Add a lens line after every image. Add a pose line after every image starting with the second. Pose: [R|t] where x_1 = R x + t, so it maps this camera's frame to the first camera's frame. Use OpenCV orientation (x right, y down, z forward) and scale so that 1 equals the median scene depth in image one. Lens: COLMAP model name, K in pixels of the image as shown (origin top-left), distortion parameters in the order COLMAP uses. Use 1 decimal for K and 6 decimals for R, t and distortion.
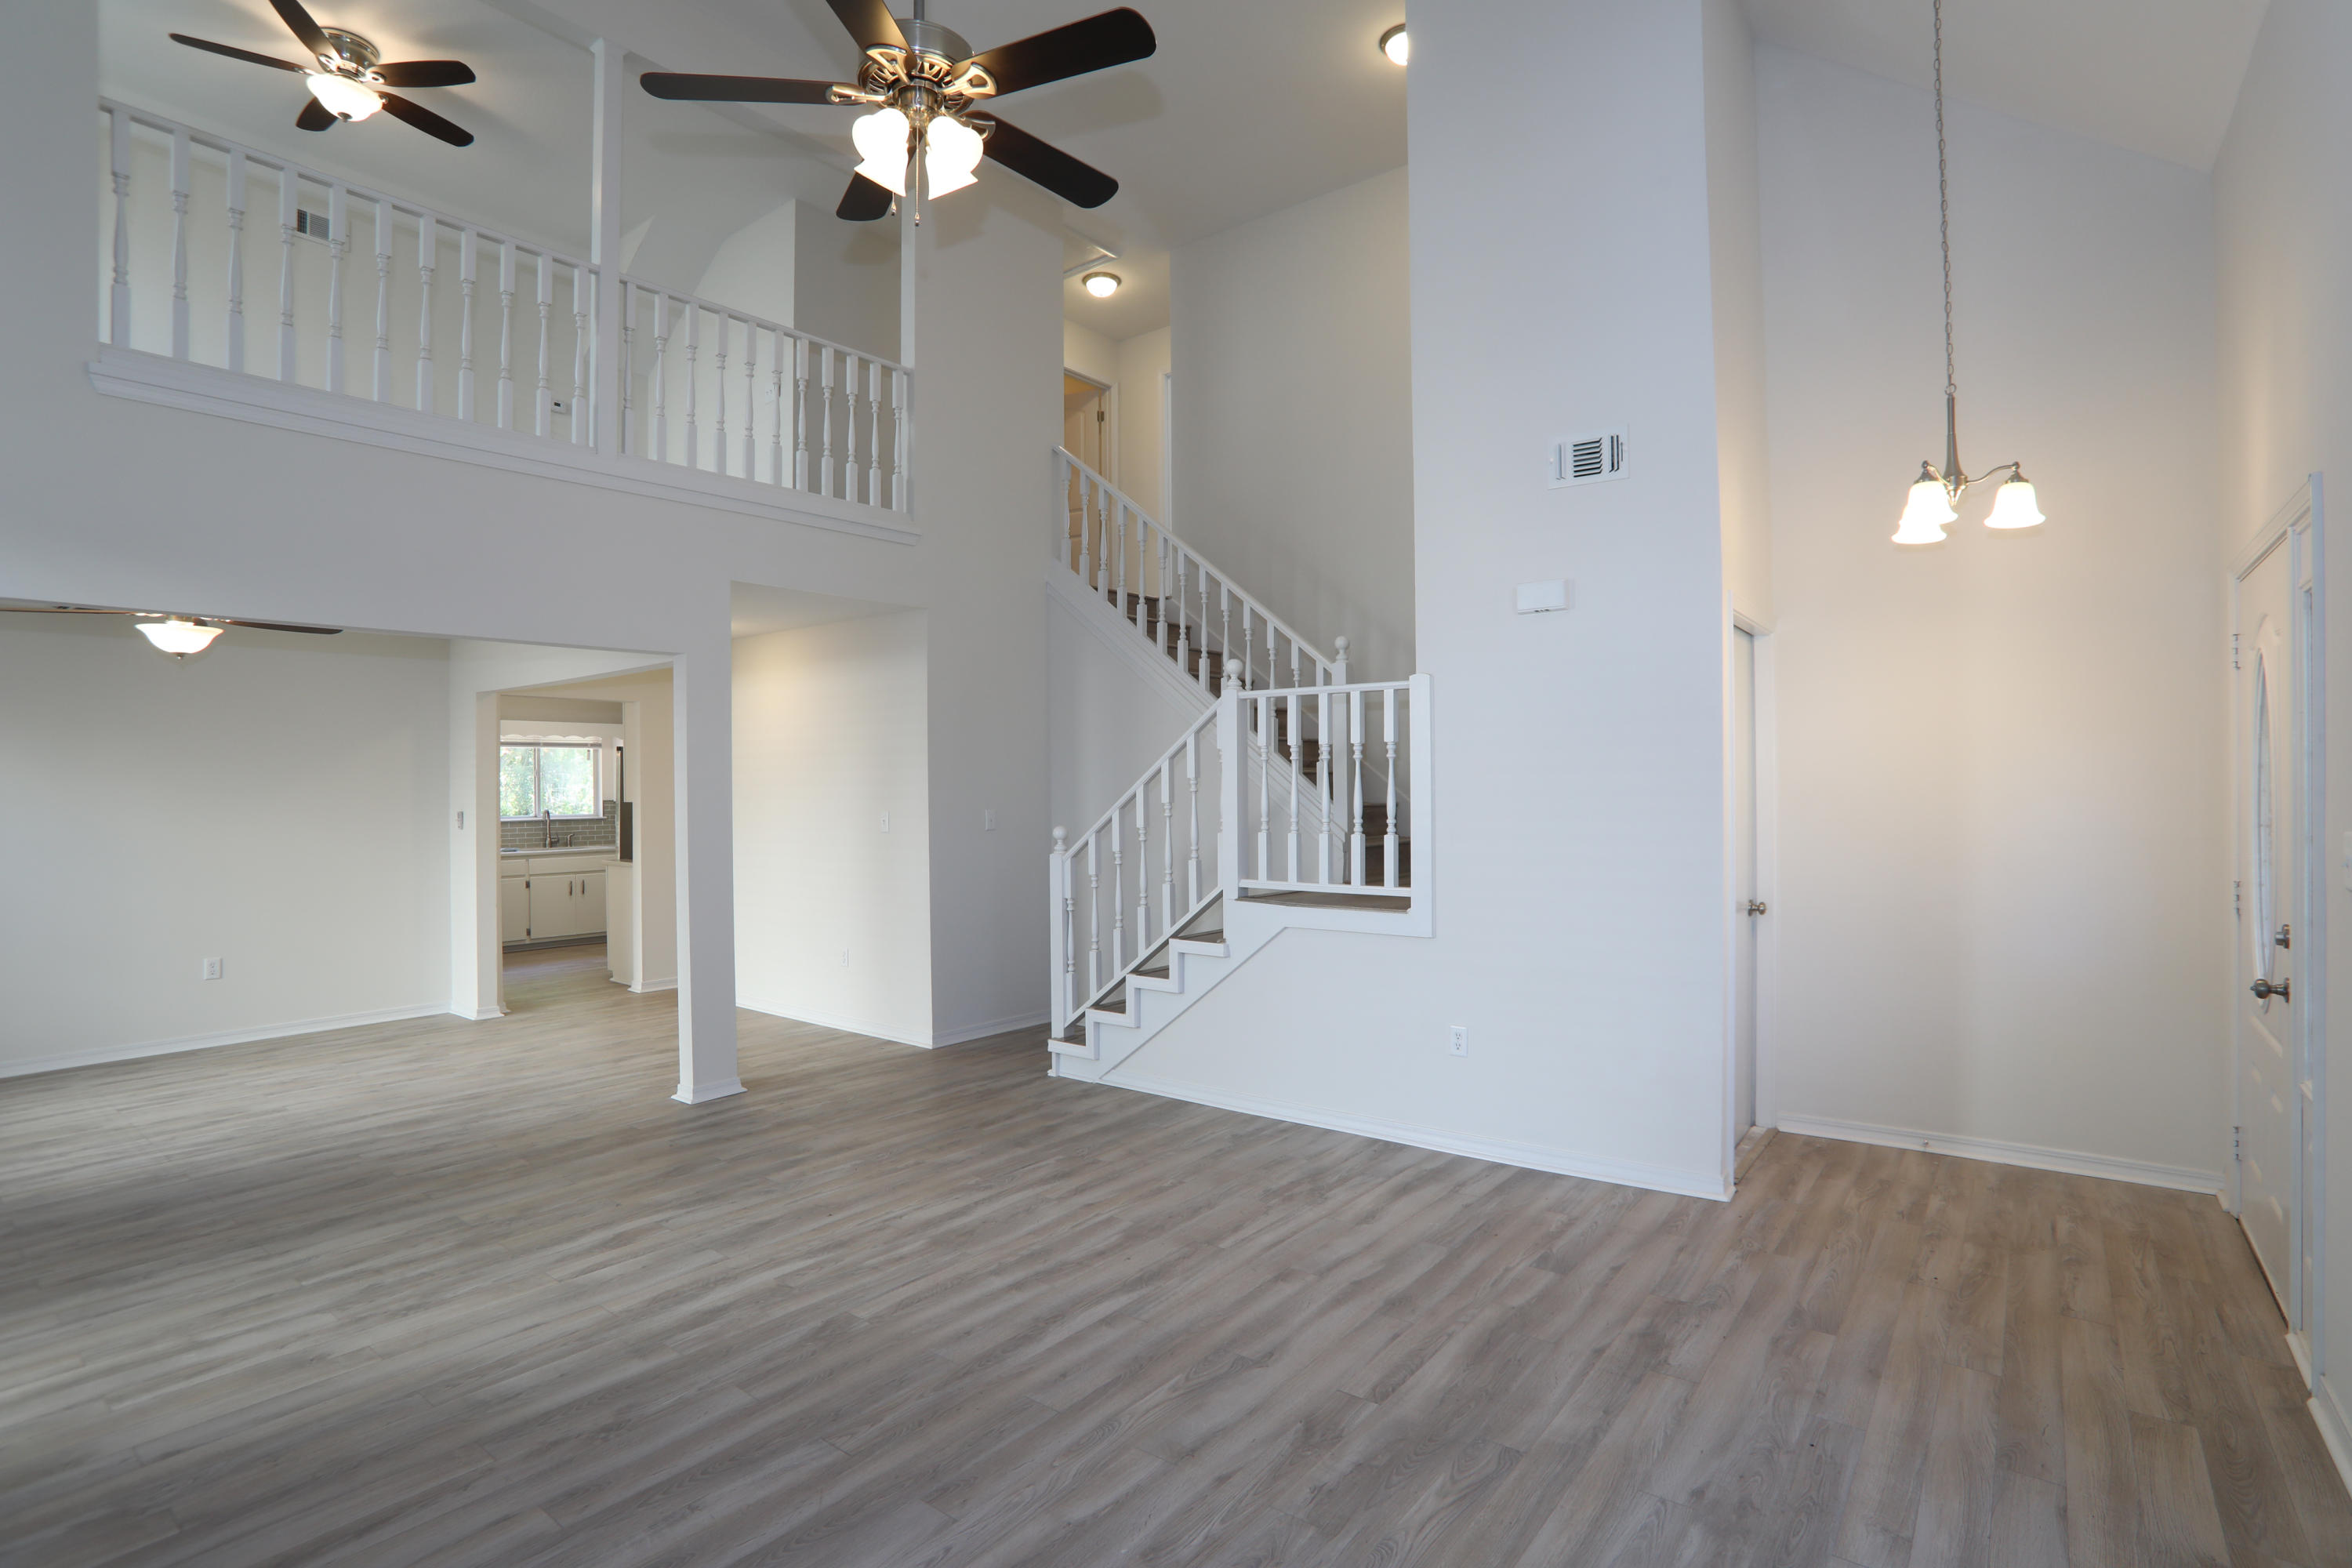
lens RADIAL K [[1148.3, 0, 1176.0], [0, 1148.3, 784.0], [0, 0, 1]] dist [-0.085499, 0.036897]
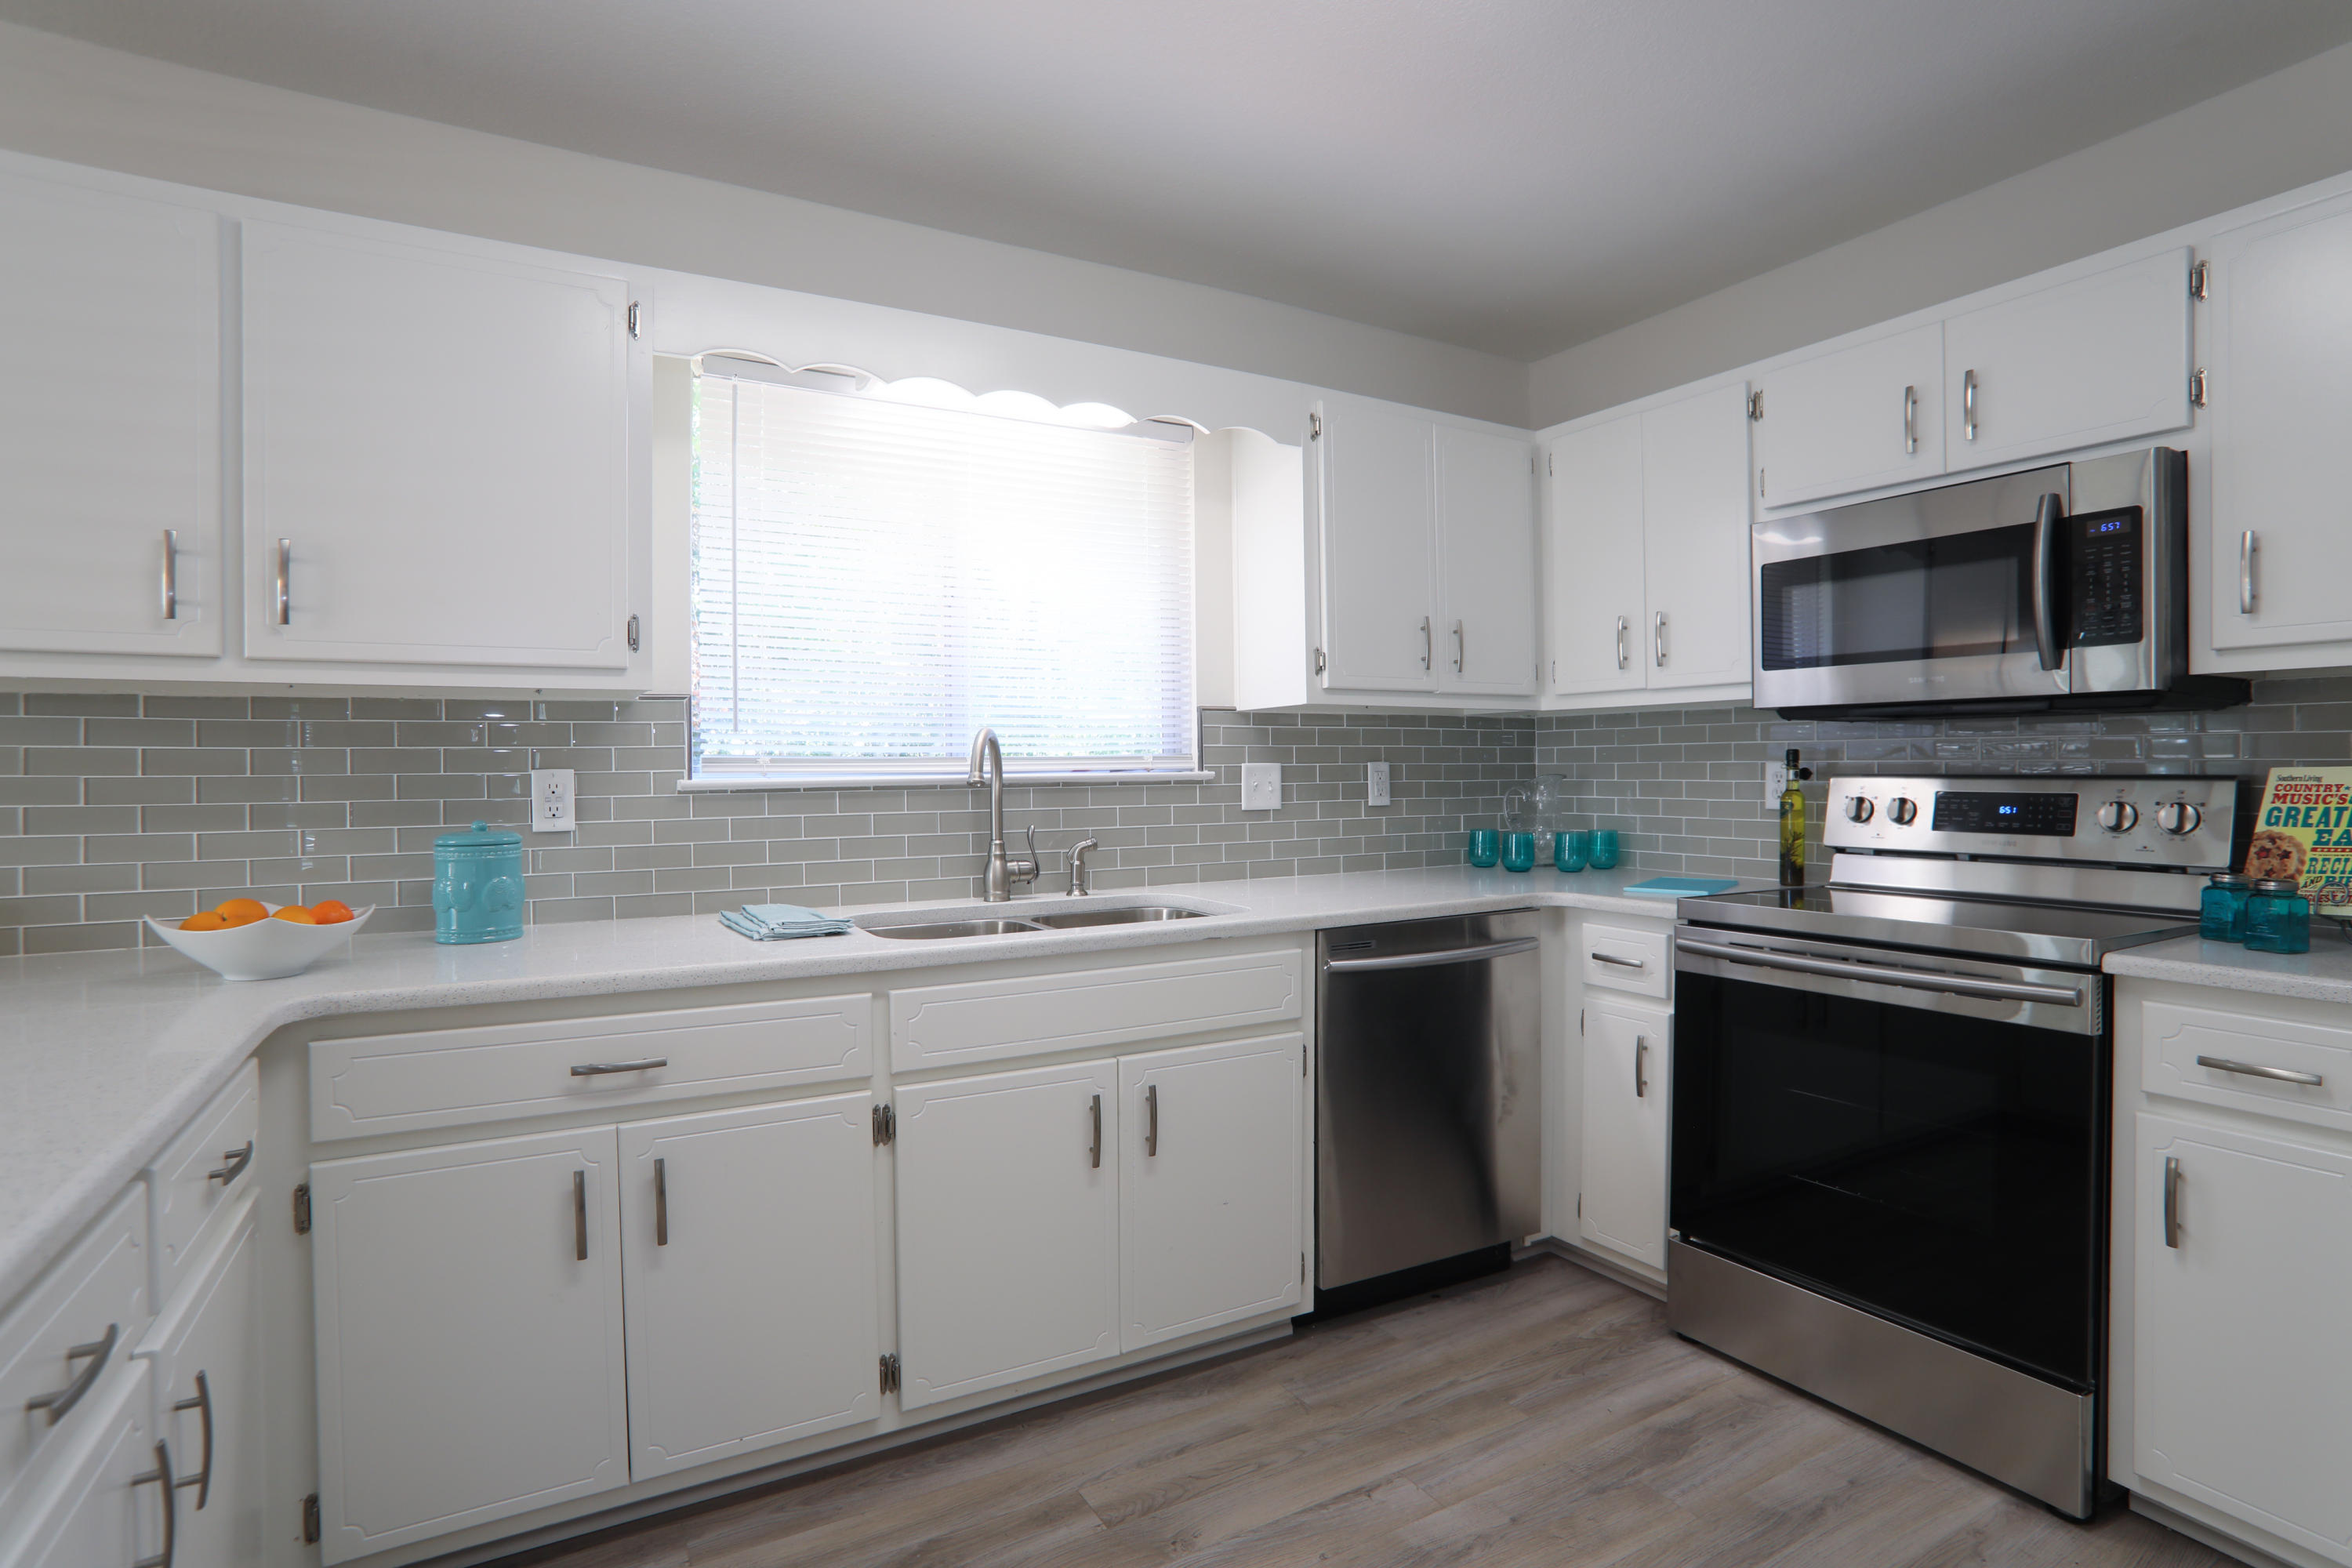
lens RADIAL K [[1174.3, 0, 1173.1], [0, 1174.3, 779.9], [0, 0, 1]] dist [-0.086622, 0.040897]
pose [[0.924572, 0.002433, -0.381000, -1.220516], [0.002482, 0.999920, 0.012406, 0.081701], [0.381000, -0.012416, 0.924492, 2.223559]]
